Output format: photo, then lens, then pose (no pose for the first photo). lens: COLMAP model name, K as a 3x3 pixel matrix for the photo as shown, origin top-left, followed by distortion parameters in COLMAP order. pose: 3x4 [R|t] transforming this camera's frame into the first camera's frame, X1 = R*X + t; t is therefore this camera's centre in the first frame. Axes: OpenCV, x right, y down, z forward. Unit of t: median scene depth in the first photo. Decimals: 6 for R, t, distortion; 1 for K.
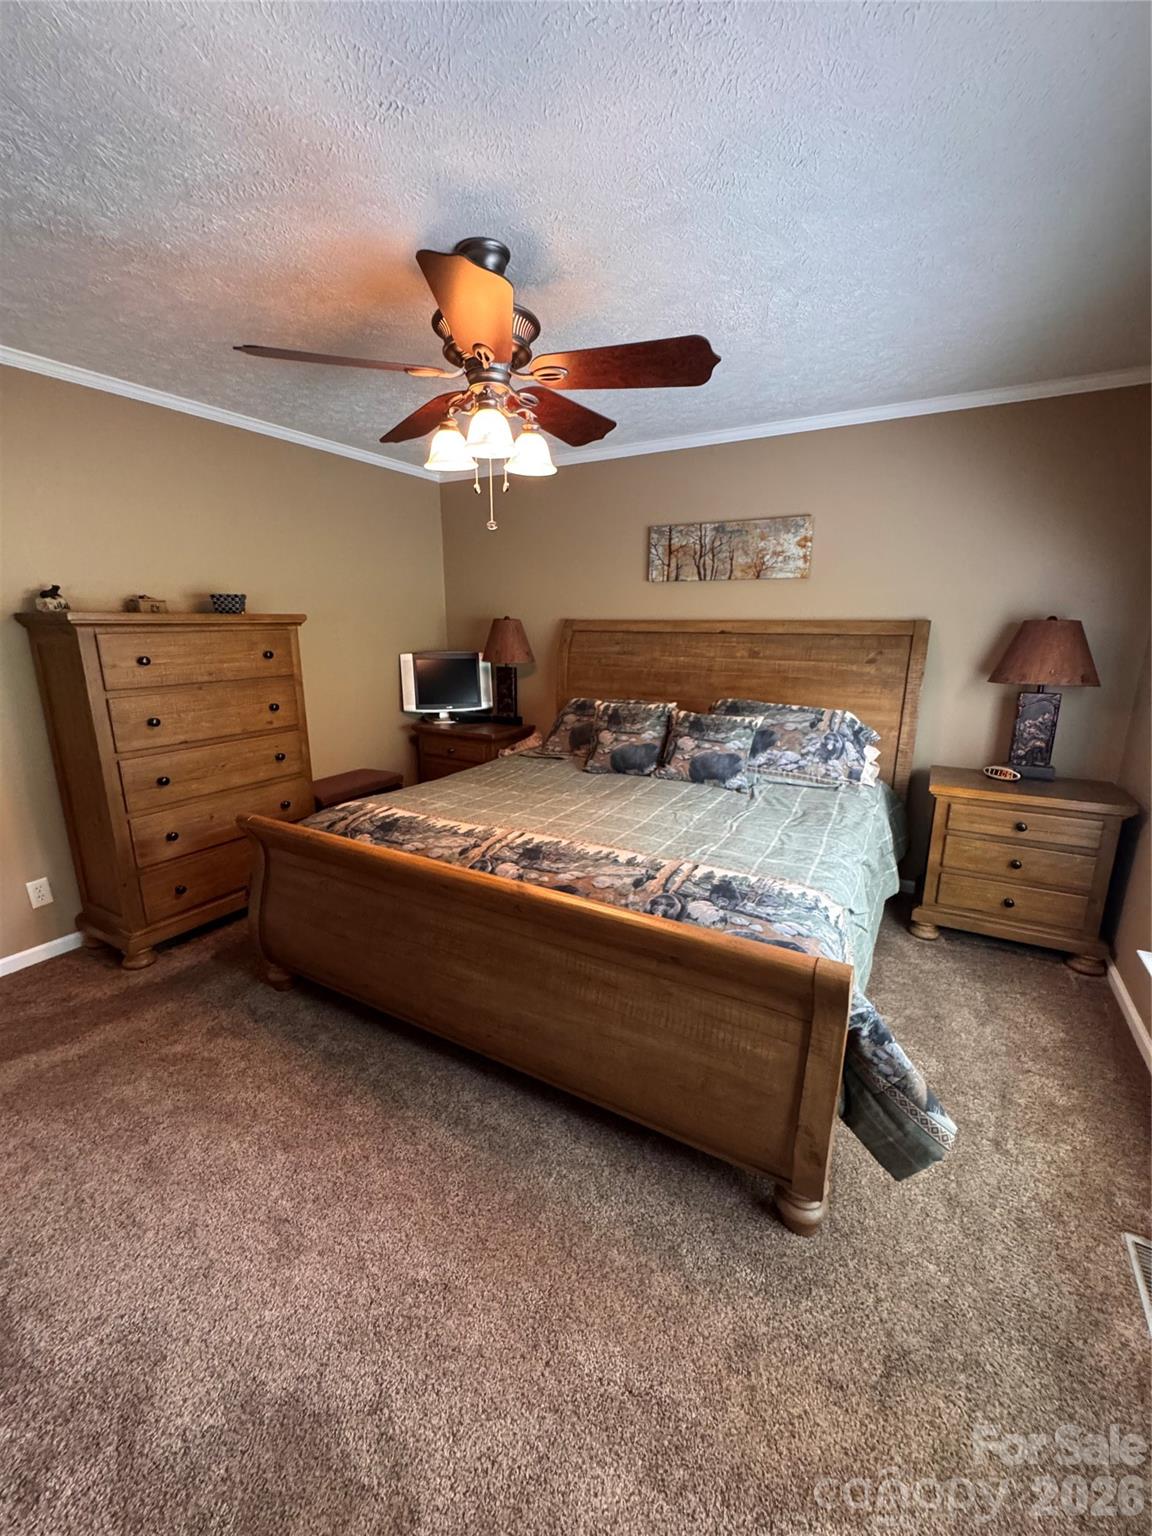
lens RADIAL K [[627.9, 0, 586.4], [0, 627.9, 748.6], [0, 0, 1]] dist [0.009227, 0.000106]
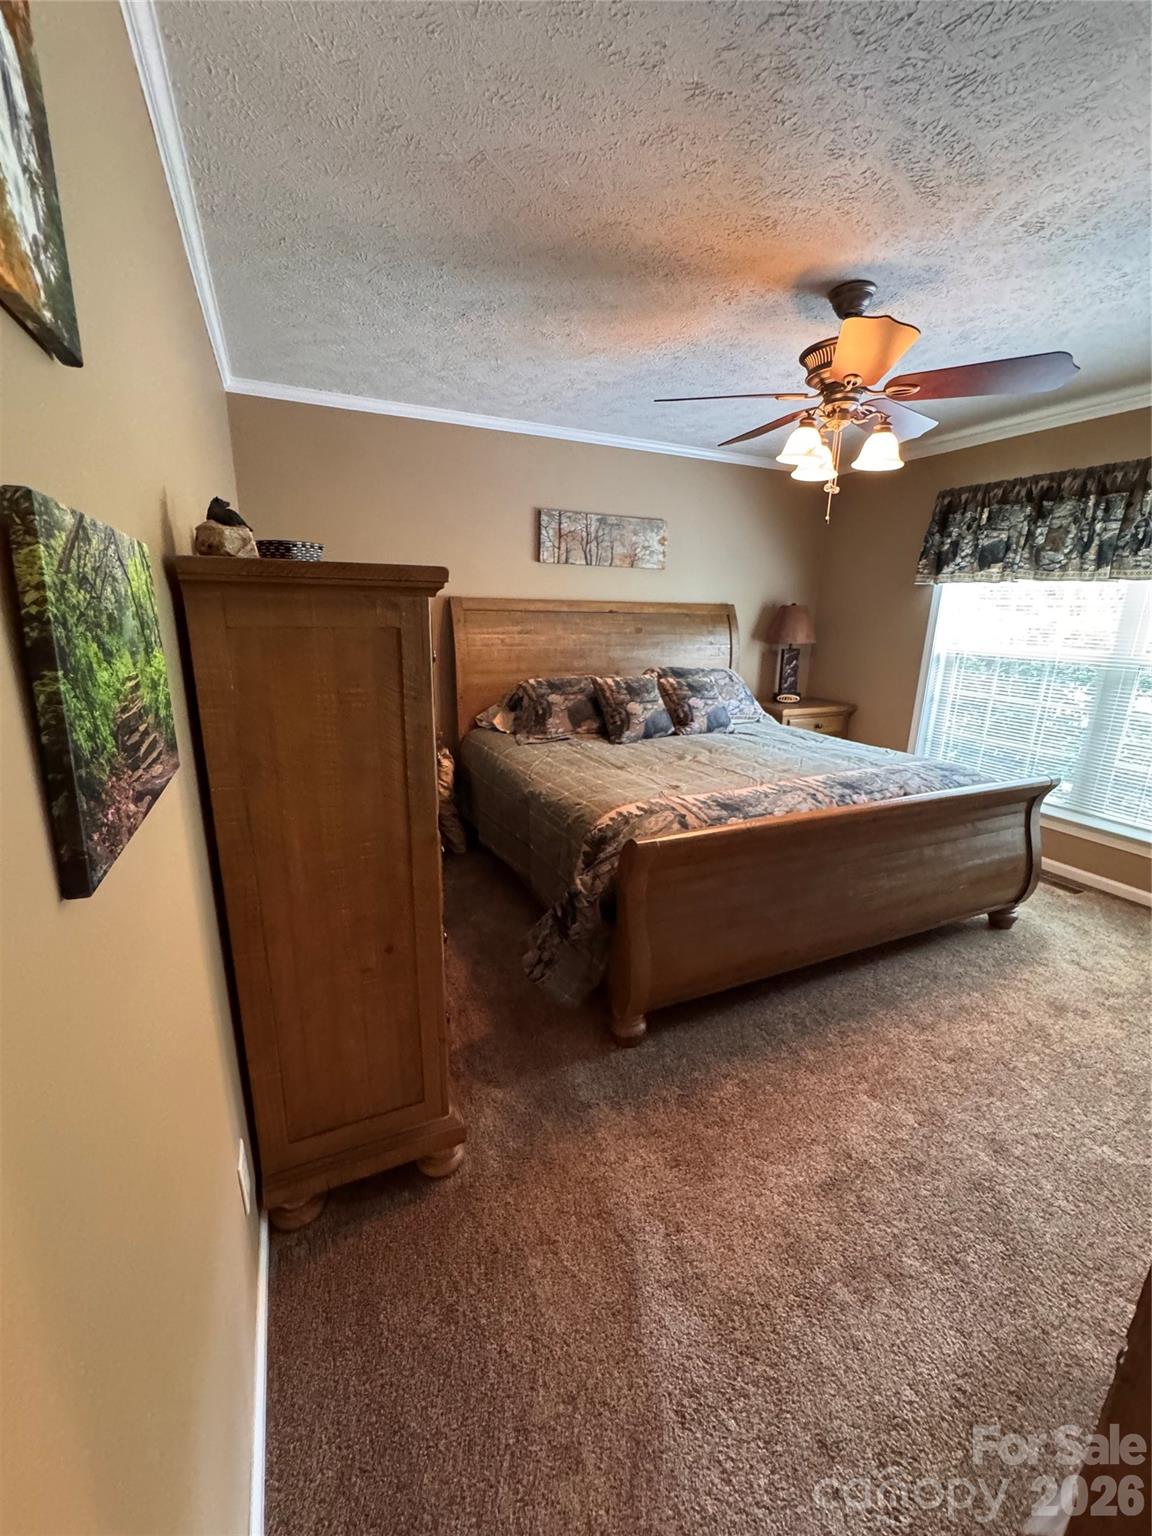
lens RADIAL K [[615.2, 0, 576.0], [0, 615.2, 768.0], [0, 0, 1]] dist [-0.005601, 0.000783]
pose [[0.579898, -0.201840, 0.789291, -0.799402], [0.143323, 0.978989, 0.145050, -0.077186], [-0.801983, 0.029009, 0.596641, 0.385054]]
